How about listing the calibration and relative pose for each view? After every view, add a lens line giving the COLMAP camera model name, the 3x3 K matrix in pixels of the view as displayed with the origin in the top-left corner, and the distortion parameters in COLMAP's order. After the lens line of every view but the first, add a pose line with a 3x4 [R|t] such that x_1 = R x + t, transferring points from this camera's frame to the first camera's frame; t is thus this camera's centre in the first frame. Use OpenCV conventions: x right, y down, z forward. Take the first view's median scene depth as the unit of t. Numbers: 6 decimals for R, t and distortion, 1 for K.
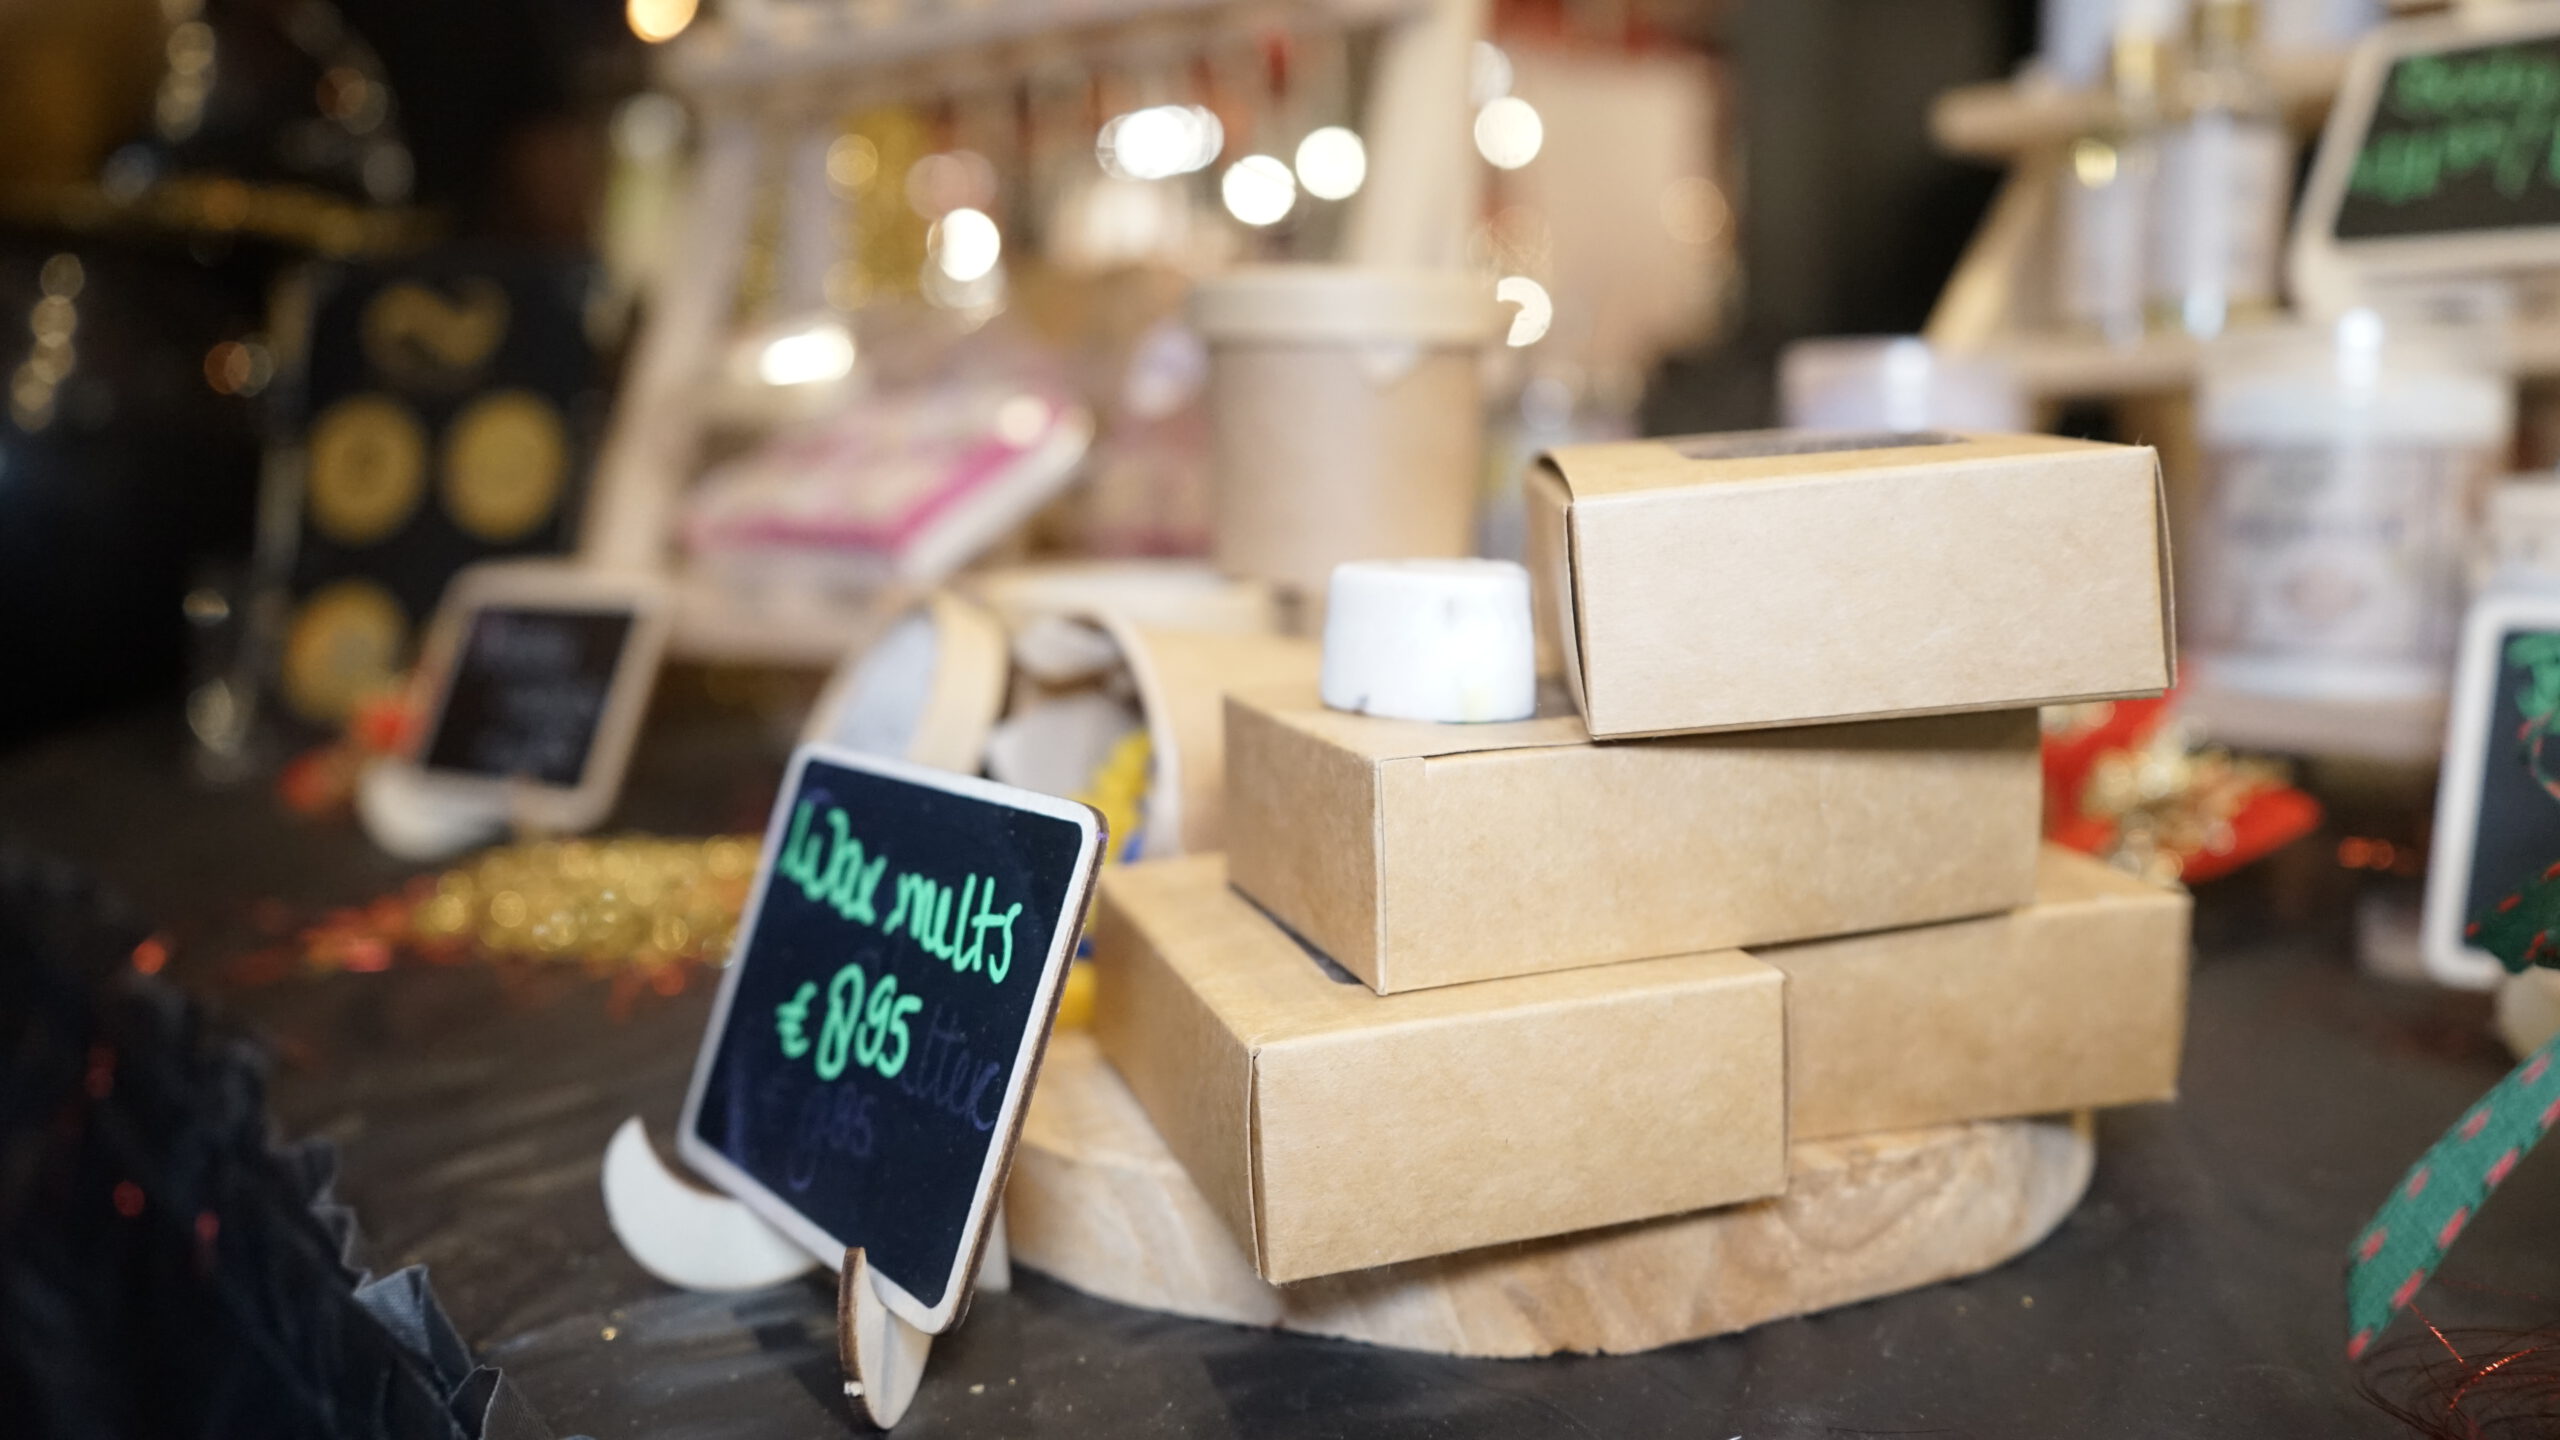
lens RADIAL K [[2039.9, 0, 1280.0], [0, 2039.9, 720.0], [0, 0, 1]] dist [-0.008586, 0.016020]
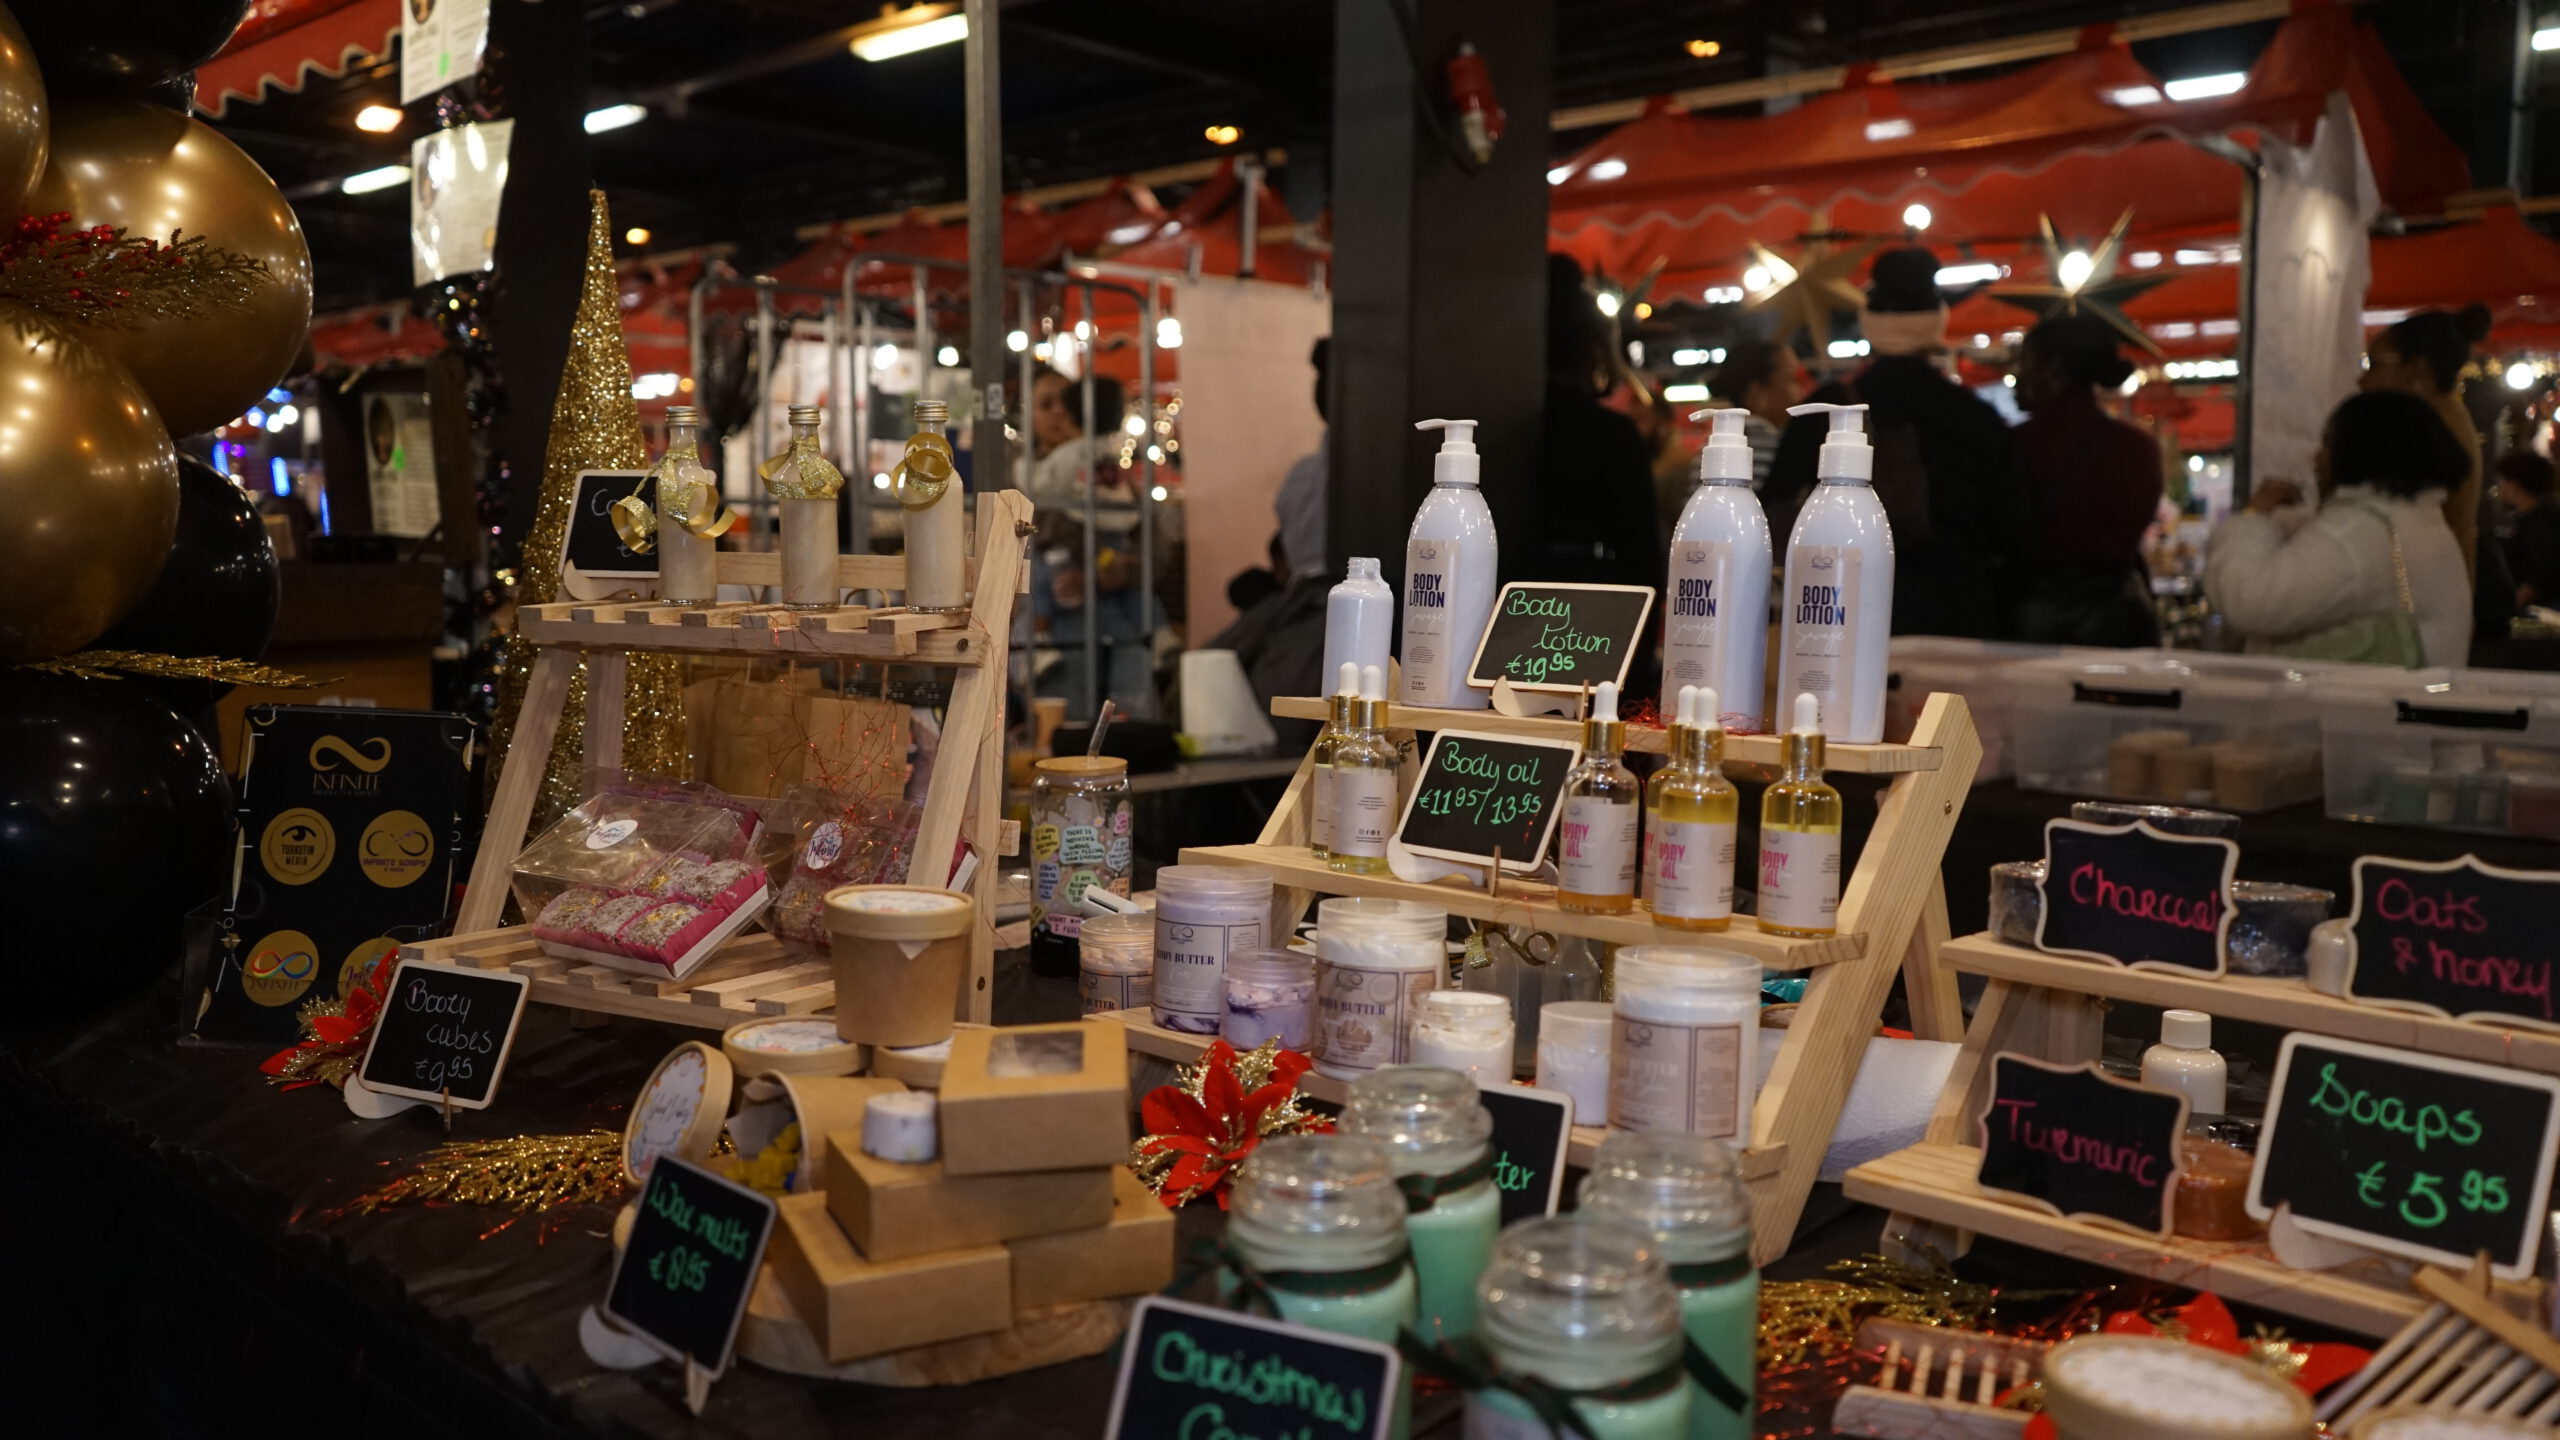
lens RADIAL K [[2039.9, 0, 1280.0], [0, 2039.9, 720.0], [0, 0, 1]] dist [-0.008586, 0.016020]
pose [[0.987918, 0.029923, 0.152064, 0.144231], [-0.023915, 0.998865, -0.041187, -0.487758], [-0.153124, 0.037053, 0.987512, -1.828709]]
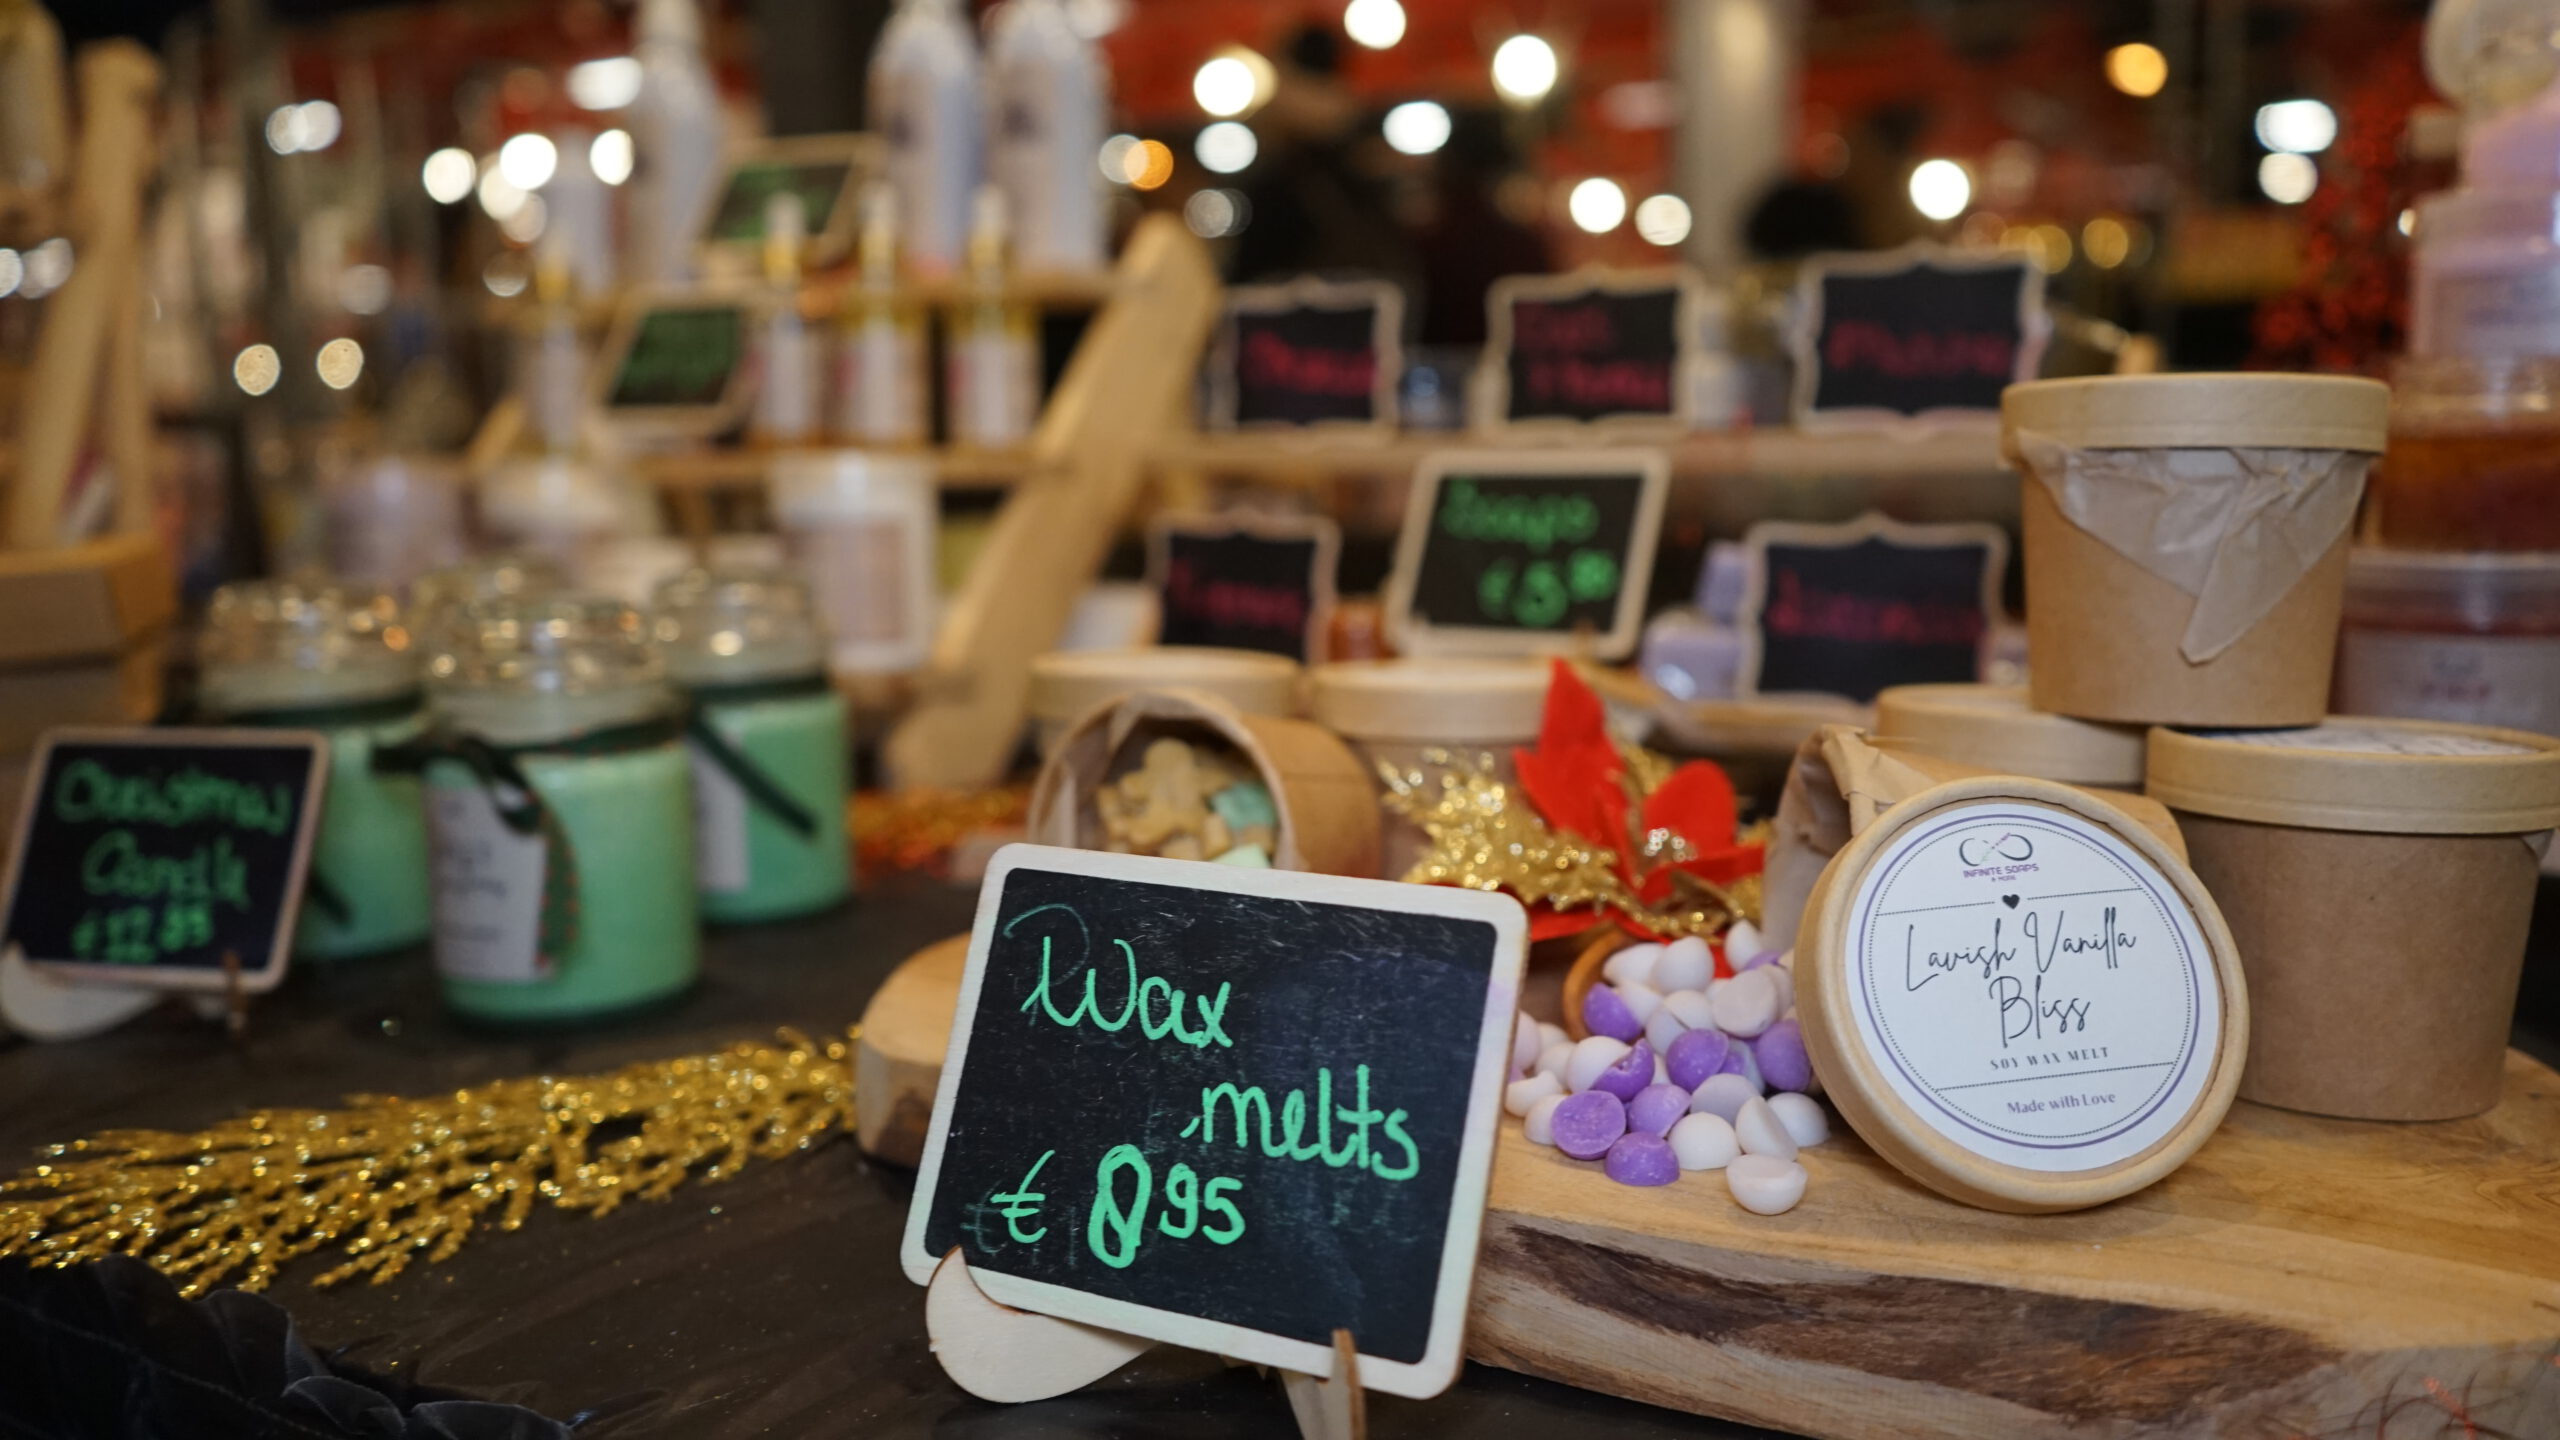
lens RADIAL K [[2039.9, 0, 1280.0], [0, 2039.9, 720.0], [0, 0, 1]] dist [-0.008586, 0.016020]
pose [[0.934260, -0.043678, 0.353907, 0.767017], [0.040337, 0.999045, 0.016815, 0.070645], [-0.354304, -0.001434, 0.935129, -1.742187]]
